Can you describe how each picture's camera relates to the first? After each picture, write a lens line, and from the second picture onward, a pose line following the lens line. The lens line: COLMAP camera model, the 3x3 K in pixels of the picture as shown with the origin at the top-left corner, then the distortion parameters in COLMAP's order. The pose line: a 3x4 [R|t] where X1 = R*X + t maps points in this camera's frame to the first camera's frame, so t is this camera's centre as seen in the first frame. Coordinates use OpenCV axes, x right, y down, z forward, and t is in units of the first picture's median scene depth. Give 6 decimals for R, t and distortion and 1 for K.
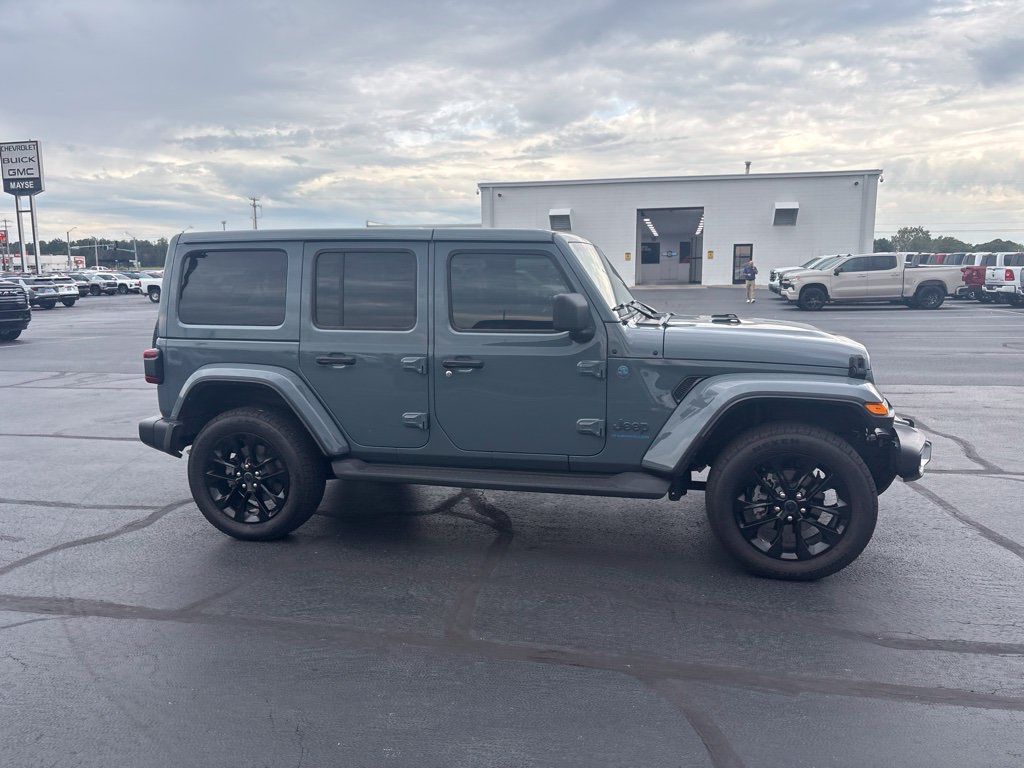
lens RADIAL K [[796.4, 0, 515.6], [0, 796.4, 392.4], [0, 0, 1]] dist [0.038675, -0.033083]
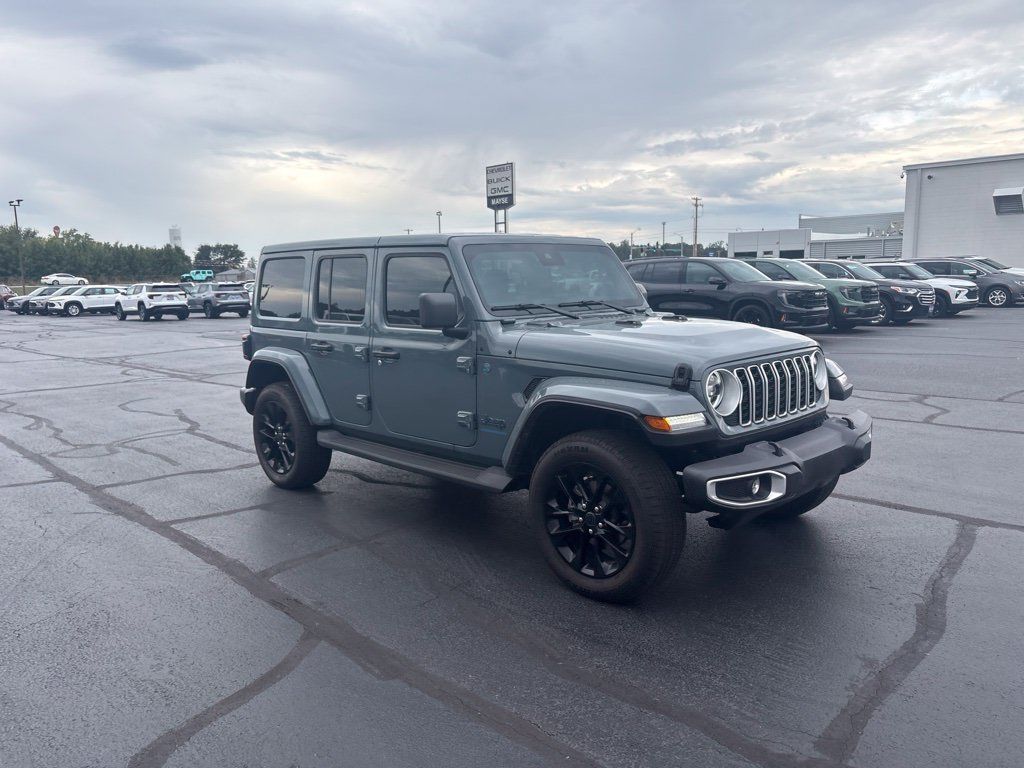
lens RADIAL K [[796.4, 0, 503.8], [0, 796.4, 390.3], [0, 0, 1]] dist [0.038675, -0.033083]
pose [[0.837276, 0.068738, -0.542443, 0.054888], [-0.068371, 0.997442, 0.020864, -0.001526], [0.542490, 0.019619, 0.839833, 0.011171]]
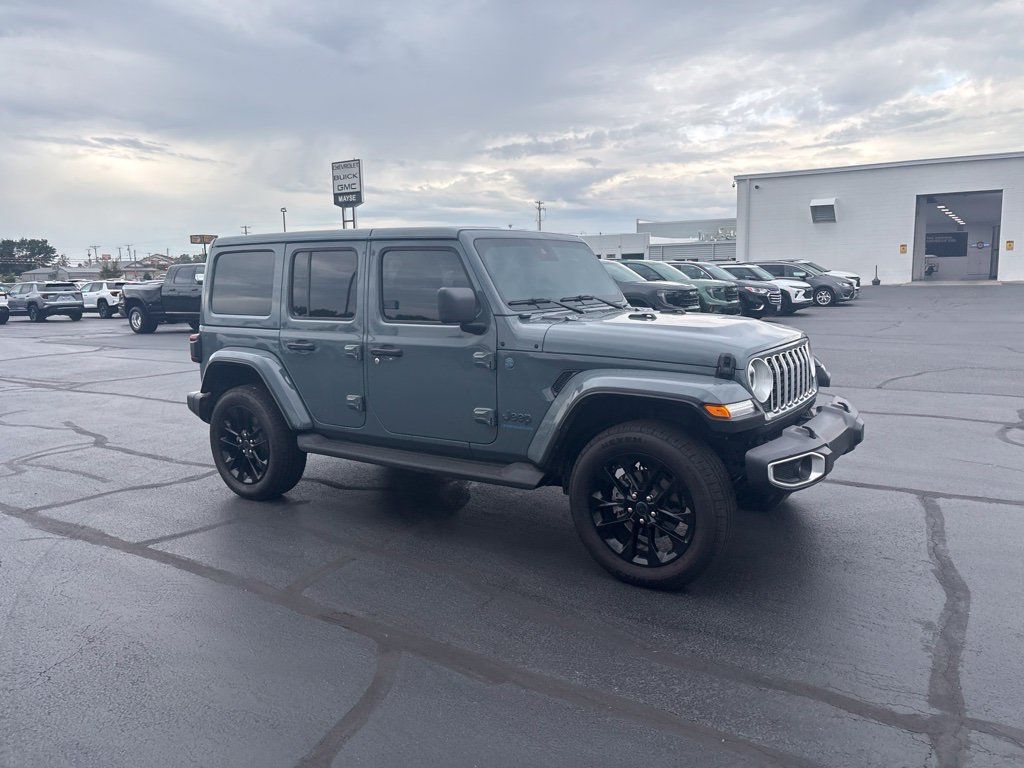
lens RADIAL K [[796.4, 0, 512.8], [0, 796.4, 401.3], [0, 0, 1]] dist [0.038675, -0.033083]
pose [[0.933437, 0.050131, -0.355221, 0.038486], [-0.045531, 0.998736, 0.021303, -0.000011], [0.355840, -0.003712, 0.934540, 0.003686]]
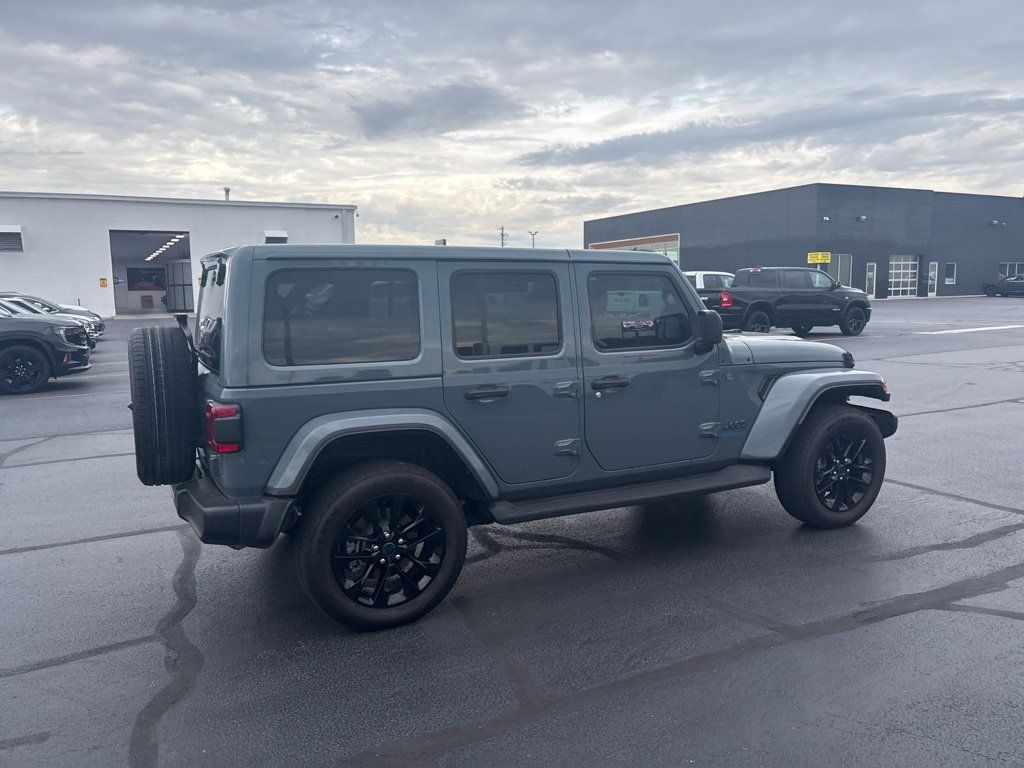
lens RADIAL K [[796.4, 0, 519.2], [0, 796.4, 384.6], [0, 0, 1]] dist [0.038675, -0.033083]
pose [[0.752144, -0.083182, 0.653728, -0.064259], [0.111875, 0.993720, -0.002275, -0.003607], [-0.649433, 0.074847, 0.756726, 0.025144]]
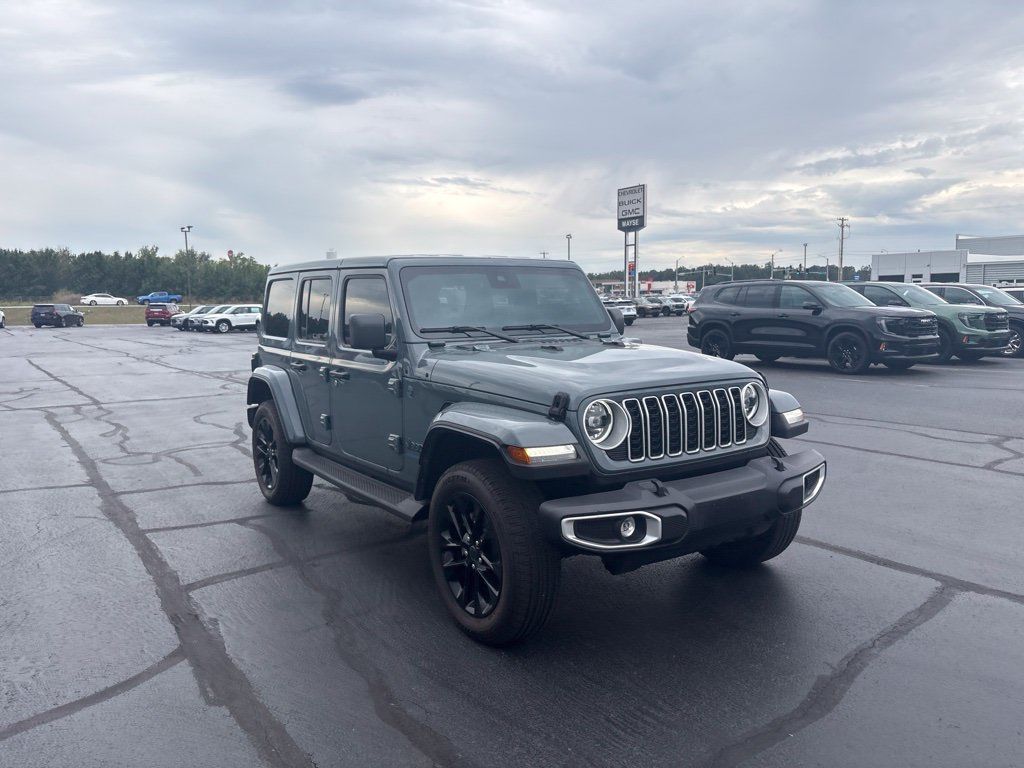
lens RADIAL K [[796.4, 0, 502.8], [0, 796.4, 385.0], [0, 0, 1]] dist [0.038675, -0.033083]
pose [[0.727970, 0.072132, -0.681804, 0.069891], [-0.096854, 0.995297, 0.001886, -0.003666], [0.678734, 0.064662, 0.731532, 0.025797]]
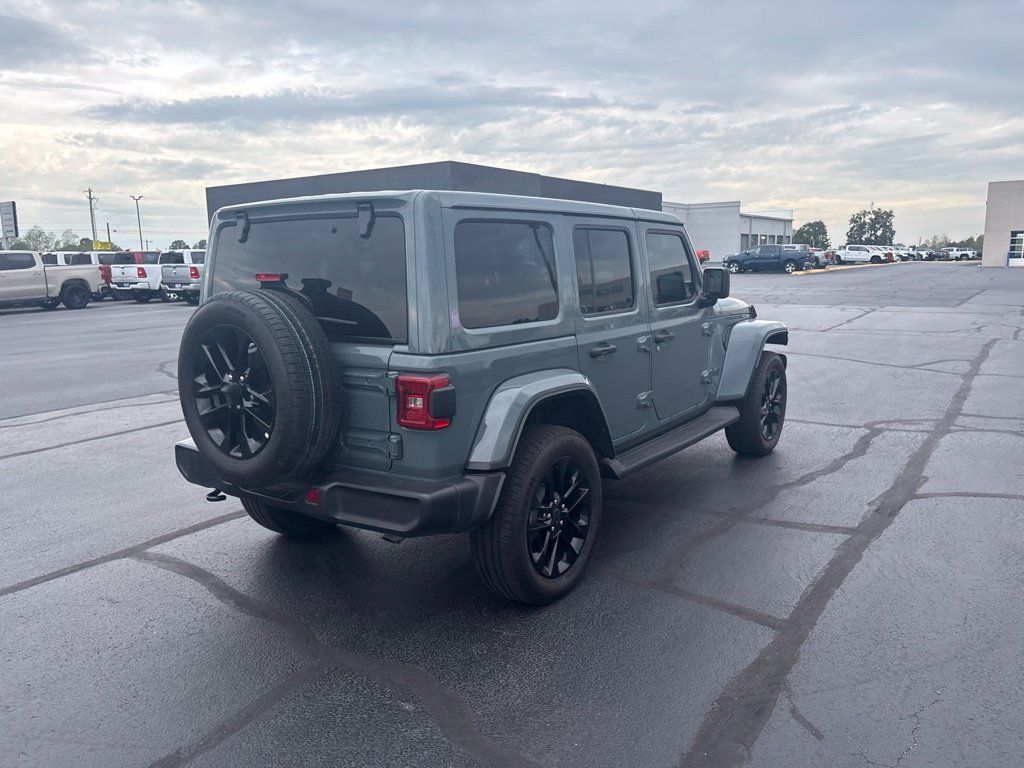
lens RADIAL K [[796.4, 0, 528.2], [0, 796.4, 393.8], [0, 0, 1]] dist [0.038675, -0.033083]
pose [[0.345431, -0.158118, 0.925028, -0.089194], [0.159712, 0.981229, 0.108084, -0.008438], [-0.924754, 0.110403, 0.364200, 0.062696]]
